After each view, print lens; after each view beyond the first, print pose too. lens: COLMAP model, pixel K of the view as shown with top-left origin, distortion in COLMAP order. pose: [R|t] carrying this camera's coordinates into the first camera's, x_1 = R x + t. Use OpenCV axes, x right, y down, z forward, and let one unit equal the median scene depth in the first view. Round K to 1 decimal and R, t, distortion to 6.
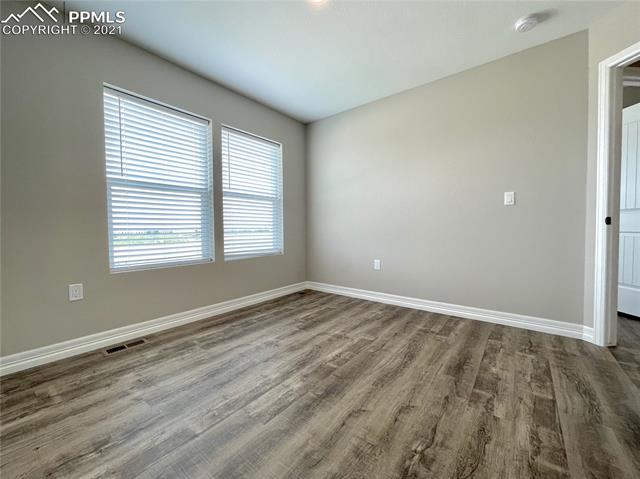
lens RADIAL K [[259.1, 0, 321.5], [0, 259.1, 236.9], [0, 0, 1]] dist [-0.001905, 0.000161]
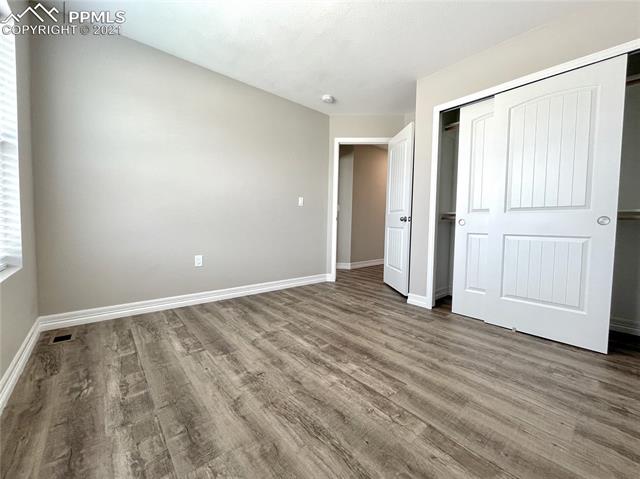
lens RADIAL K [[259.1, 0, 321.5], [0, 259.1, 236.9], [0, 0, 1]] dist [-0.001905, 0.000161]
pose [[0.196112, -0.041659, 0.979696, -0.821375], [0.011023, 0.999128, 0.040278, -0.002935], [-0.980520, 0.002900, 0.196400, 0.656419]]
